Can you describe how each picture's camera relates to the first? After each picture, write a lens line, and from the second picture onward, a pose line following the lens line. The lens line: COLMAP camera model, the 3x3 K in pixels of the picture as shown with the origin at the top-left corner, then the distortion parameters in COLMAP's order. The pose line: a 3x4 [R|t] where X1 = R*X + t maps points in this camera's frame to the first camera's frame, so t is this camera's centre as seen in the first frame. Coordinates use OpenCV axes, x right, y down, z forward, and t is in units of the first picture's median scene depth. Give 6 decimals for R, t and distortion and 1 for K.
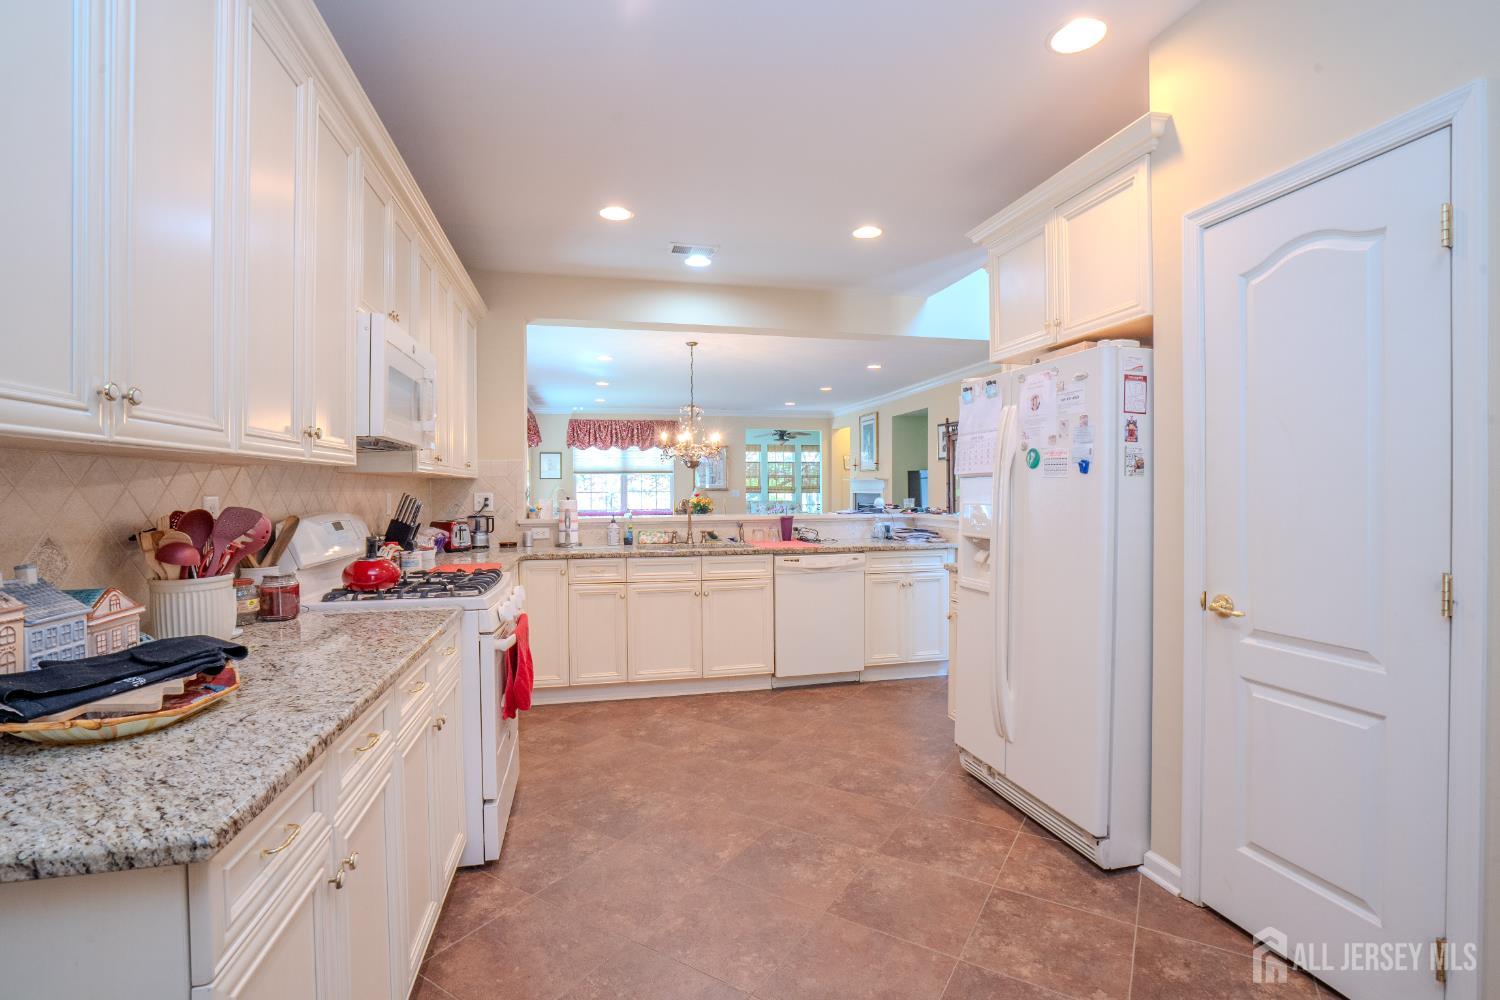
lens RADIAL K [[690.3, 0, 752.0], [0, 690.3, 499.5], [0, 0, 1]] dist [-0.050003, 0.015389]
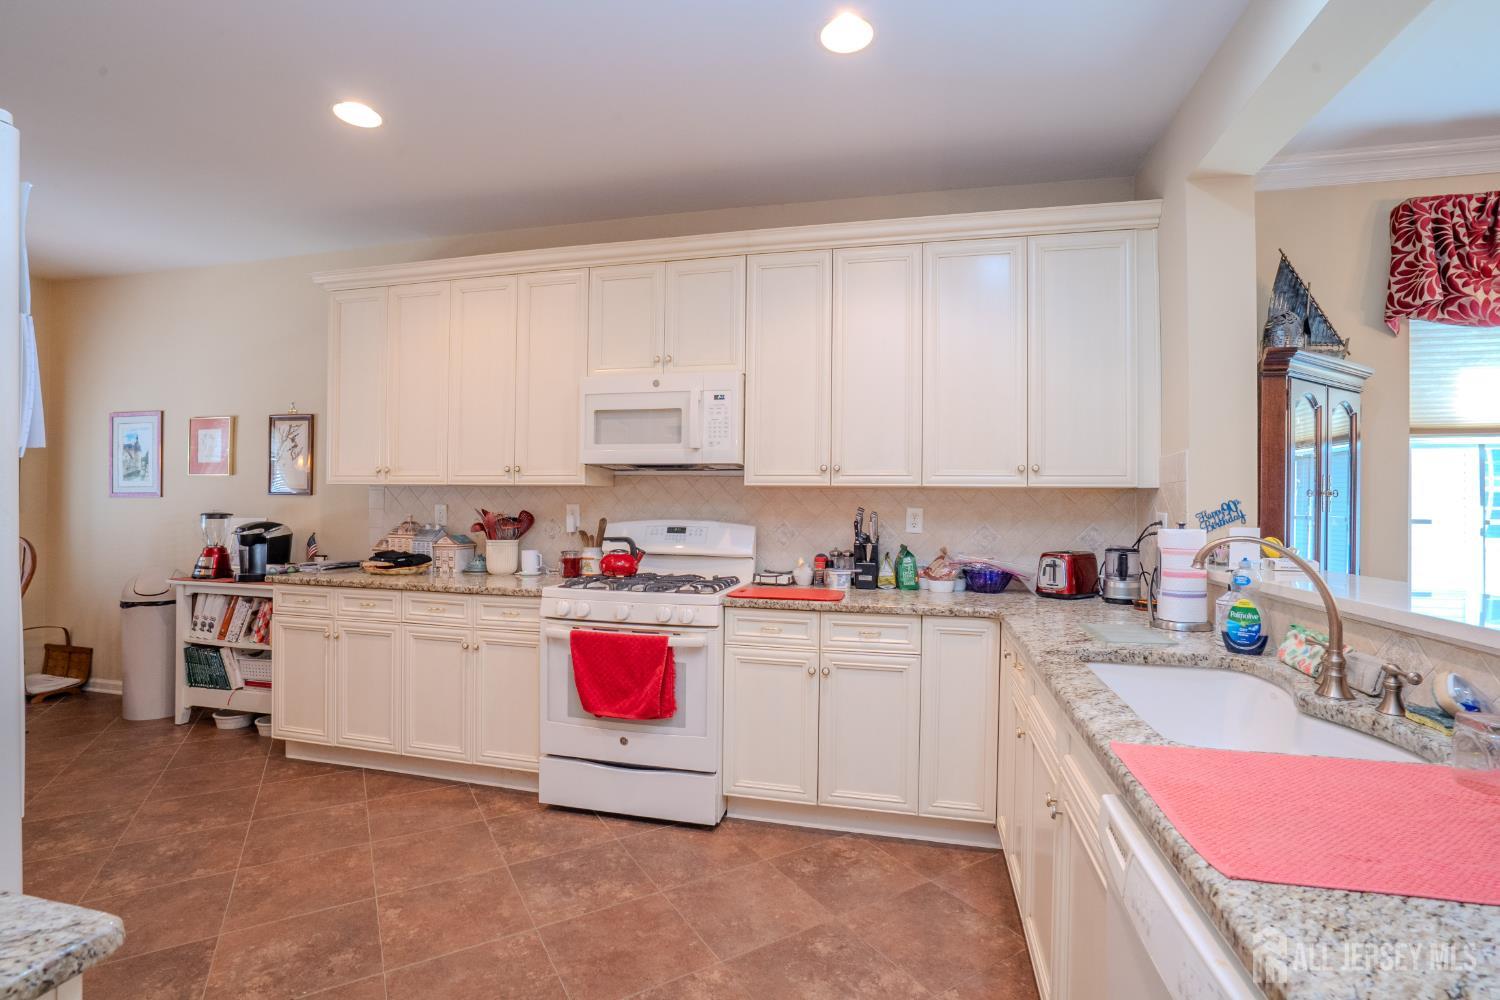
lens RADIAL K [[690.3, 0, 753.4], [0, 690.3, 500.2], [0, 0, 1]] dist [-0.050003, 0.015389]
pose [[-0.448471, -0.007004, -0.893770, 0.533523], [-0.021338, 0.999768, 0.002873, -0.026221], [0.893542, 0.020359, -0.448517, 1.808908]]
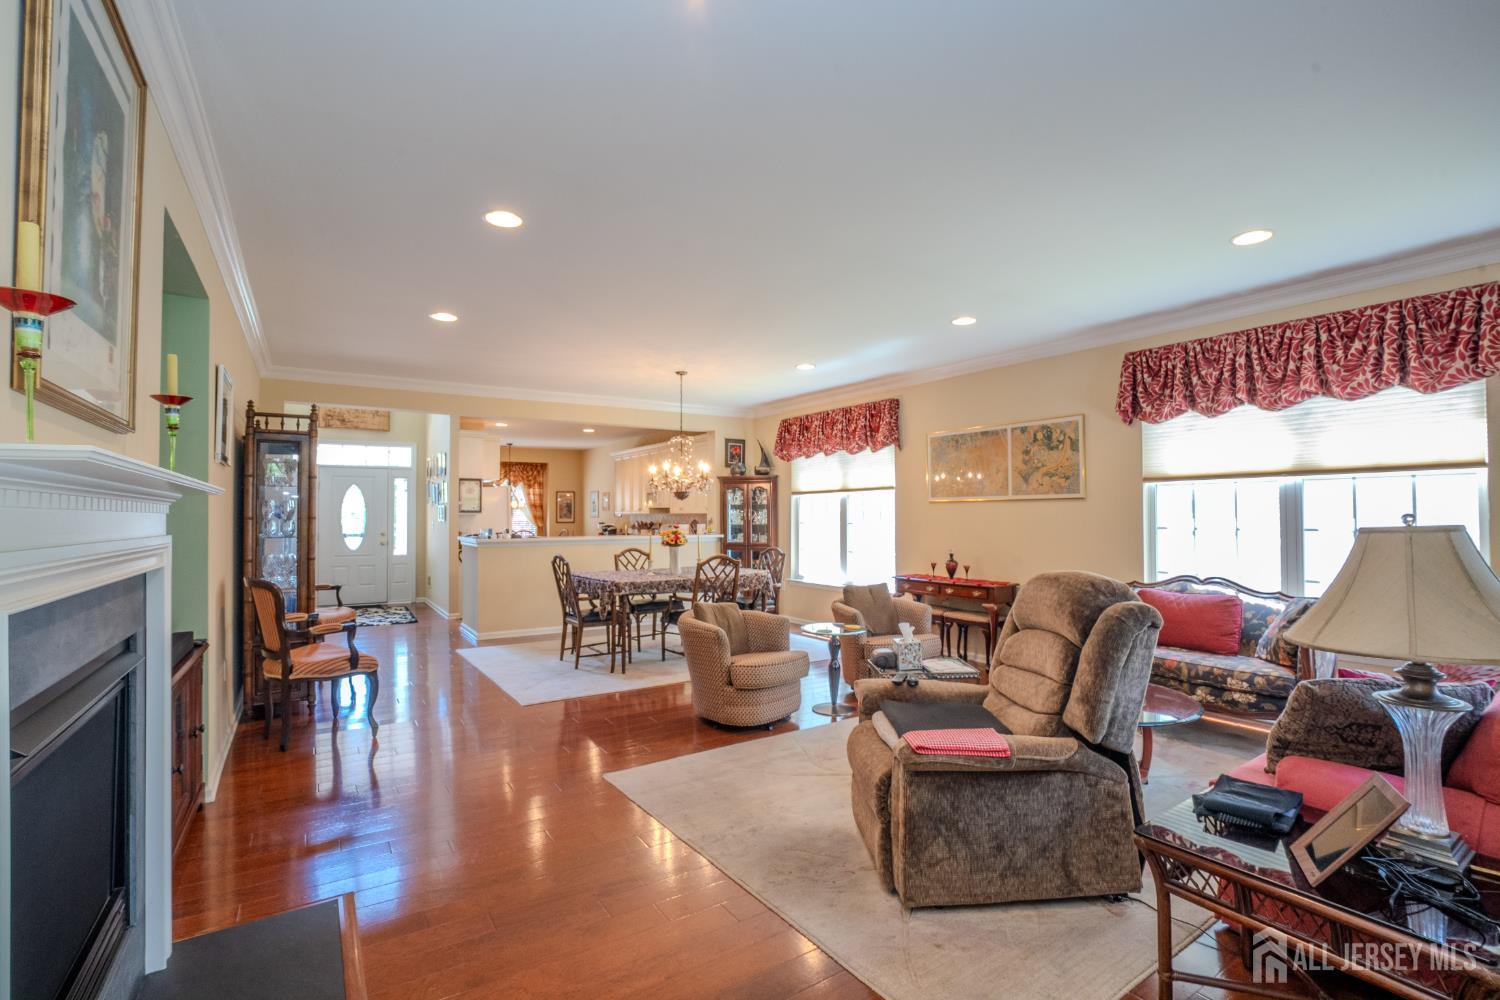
lens RADIAL K [[690.3, 0, 752.3], [0, 690.3, 501.1], [0, 0, 1]] dist [-0.050003, 0.015389]
pose [[-0.937505, 0.005165, -0.347932, 0.467516], [0.006018, 0.999981, -0.001371, -0.120907], [0.347919, -0.003380, -0.937519, 5.640412]]
